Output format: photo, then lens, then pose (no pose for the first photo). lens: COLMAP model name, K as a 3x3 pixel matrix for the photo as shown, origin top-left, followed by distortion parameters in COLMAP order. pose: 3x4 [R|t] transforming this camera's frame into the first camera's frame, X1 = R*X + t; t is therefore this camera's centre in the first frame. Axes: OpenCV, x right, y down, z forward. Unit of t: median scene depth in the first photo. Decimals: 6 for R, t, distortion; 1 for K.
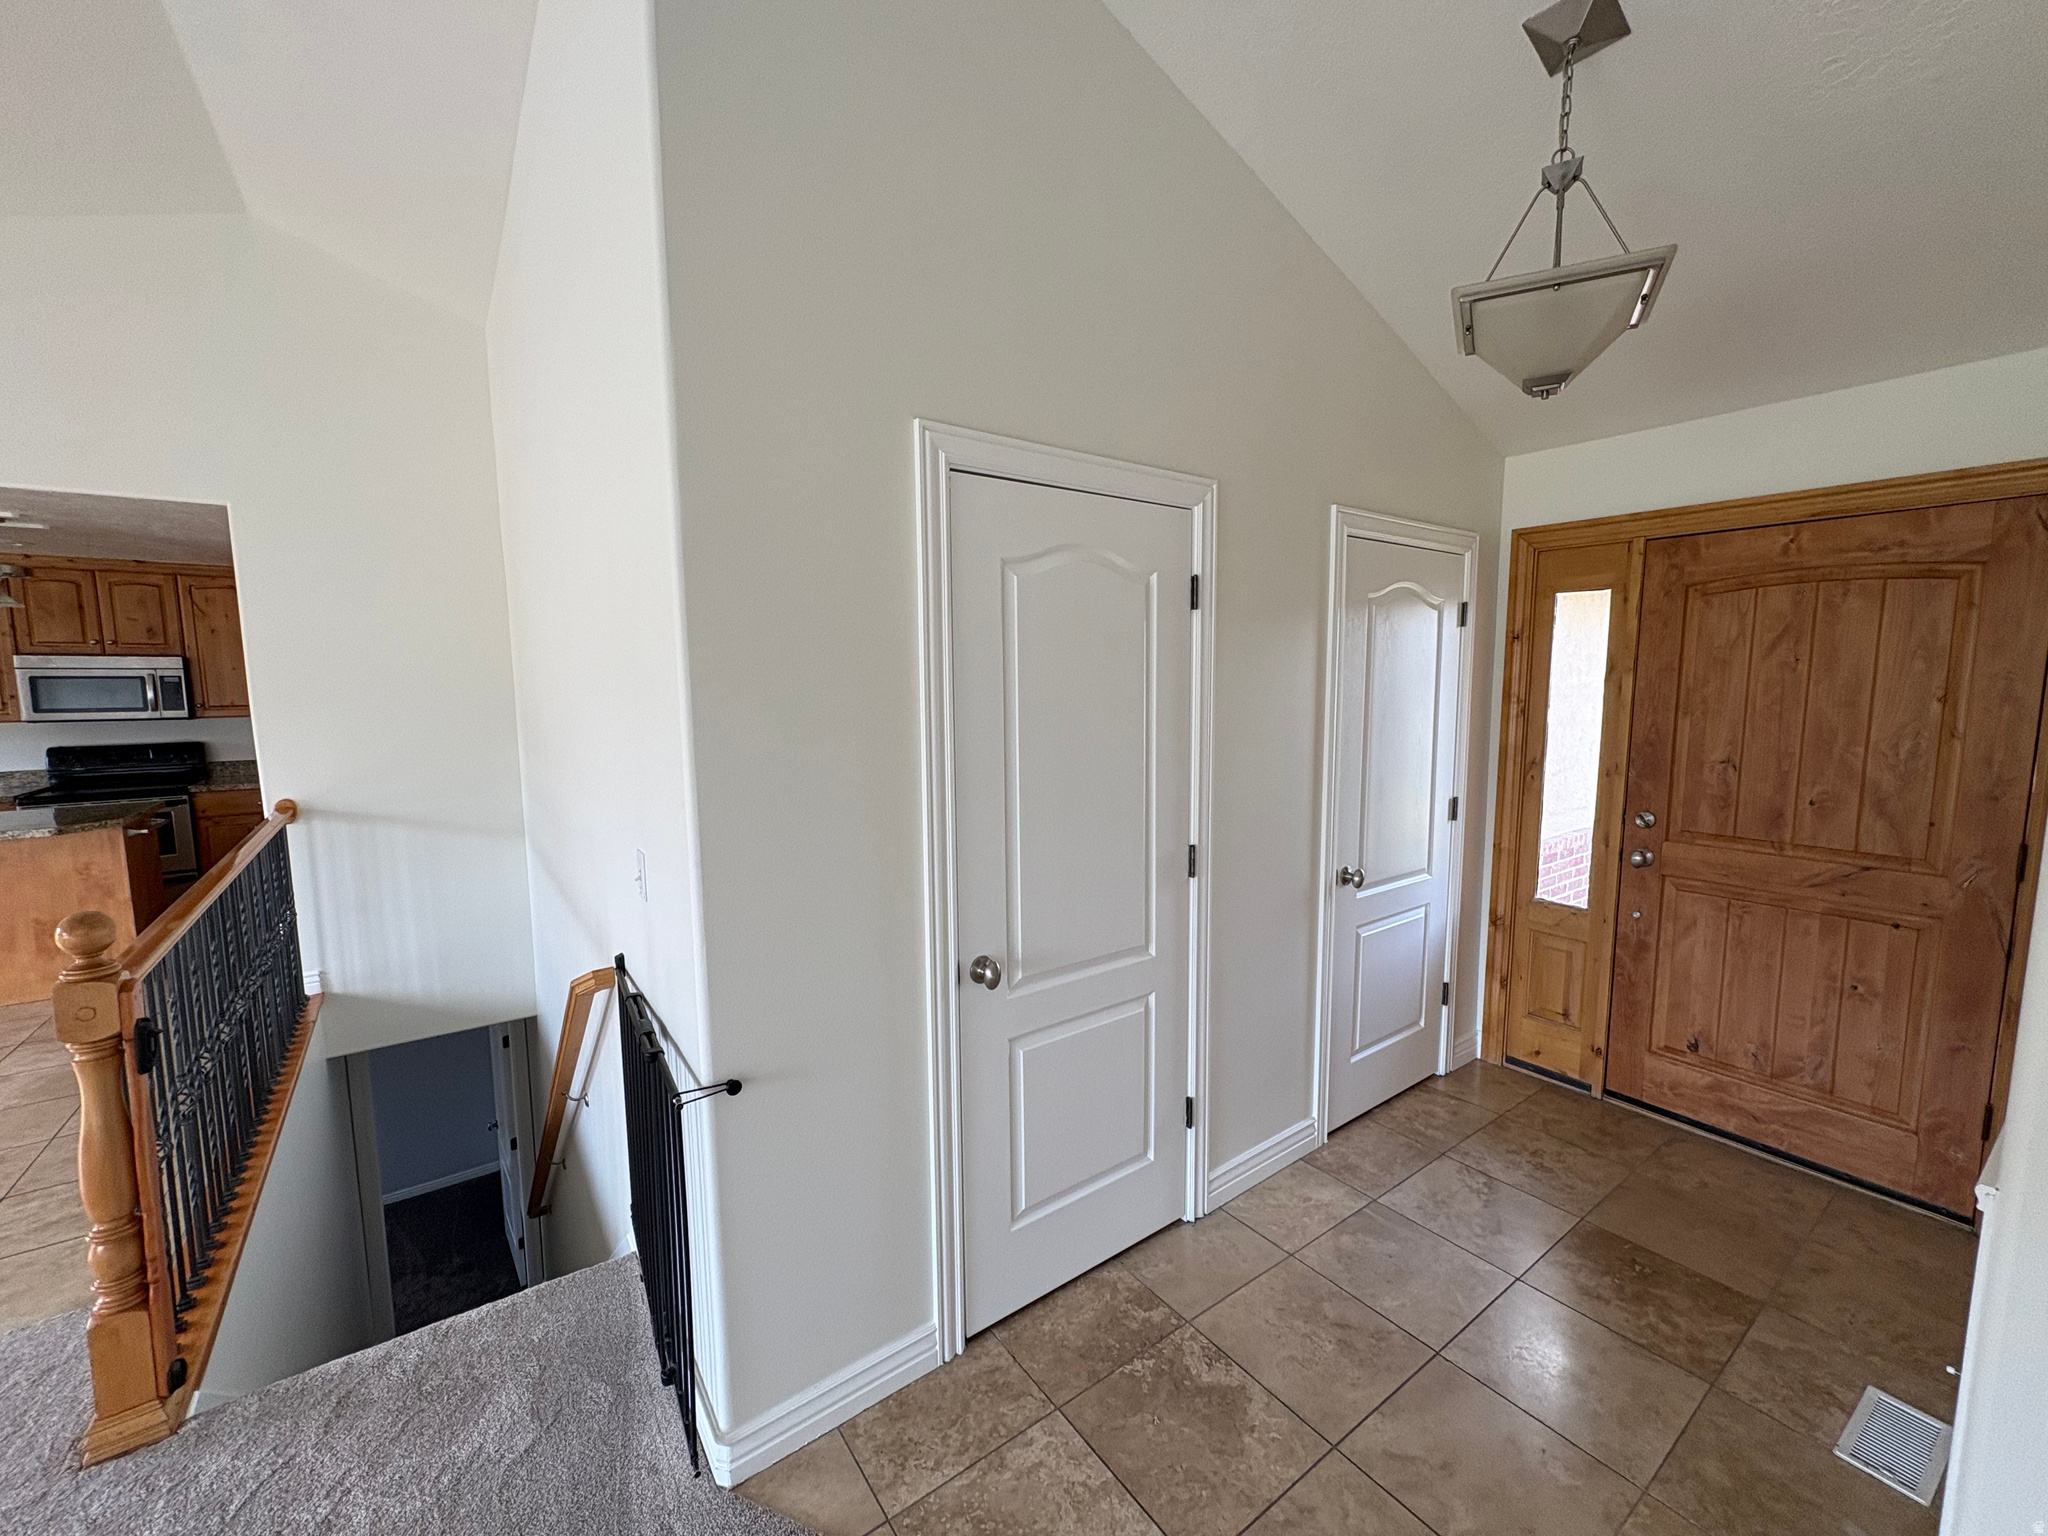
lens RADIAL K [[816.2, 0, 1021.7], [0, 816.2, 764.2], [0, 0, 1]] dist [0.000734, -0.000476]
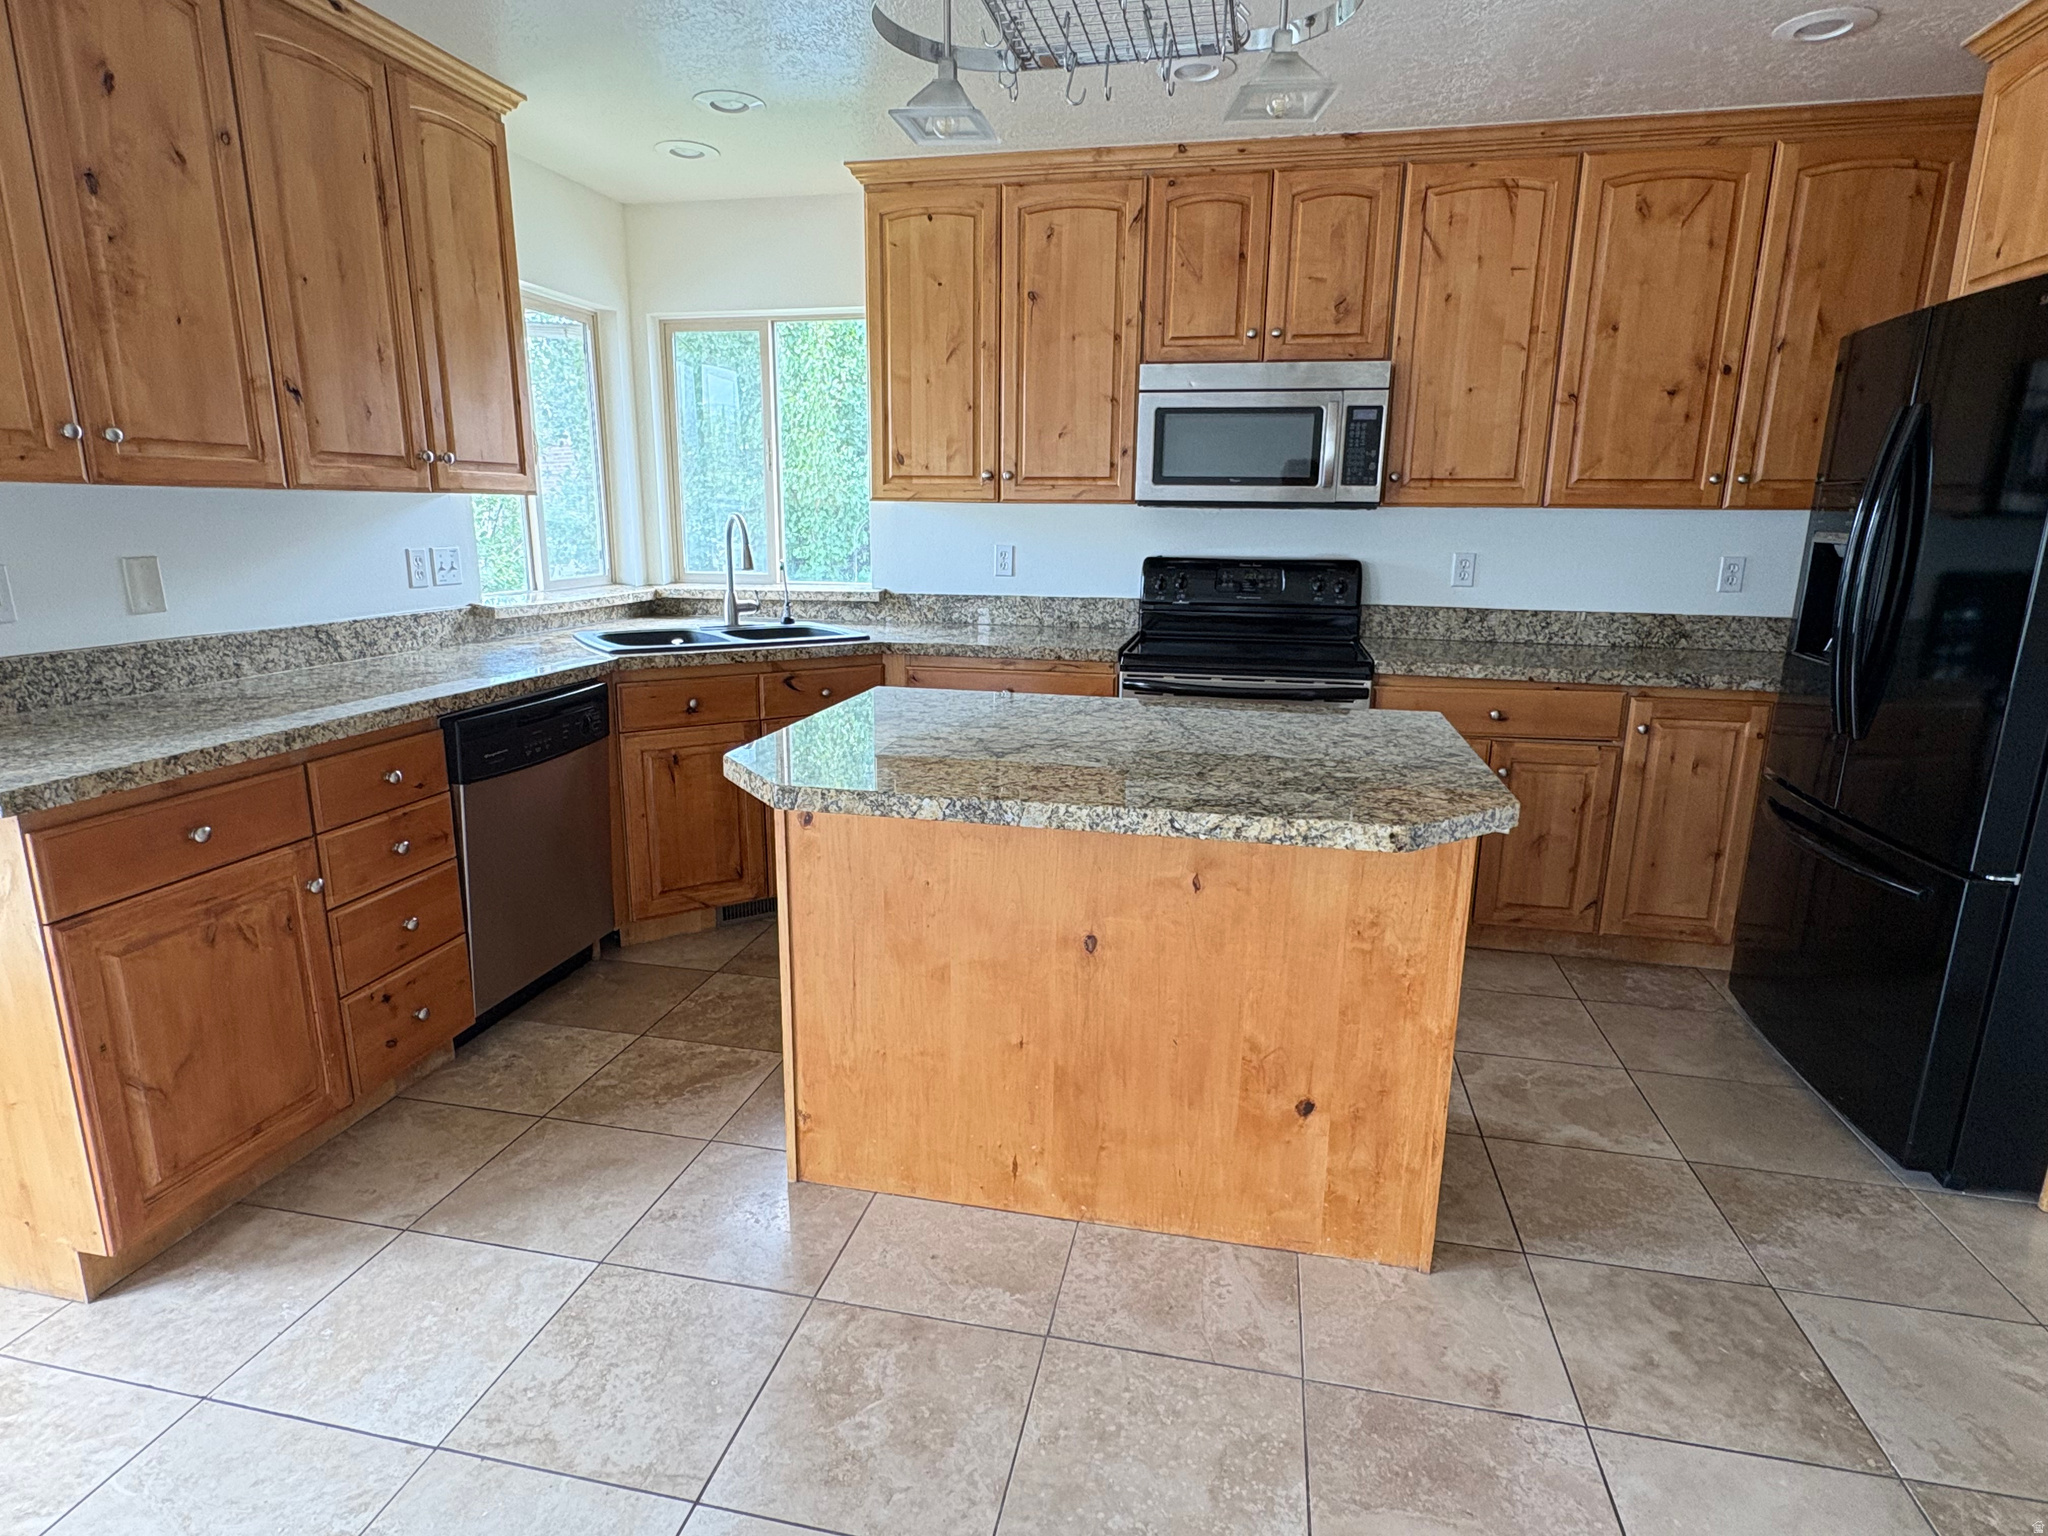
lens RADIAL K [[1084.5, 0, 1023.0], [0, 1084.5, 766.7], [0, 0, 1]] dist [-0.004296, 0.002246]
pose [[0.667456, 0.182414, -0.721961, -1.301127], [-0.092447, 0.982330, 0.162733, 0.011003], [0.738888, -0.041874, 0.672526, 0.842744]]
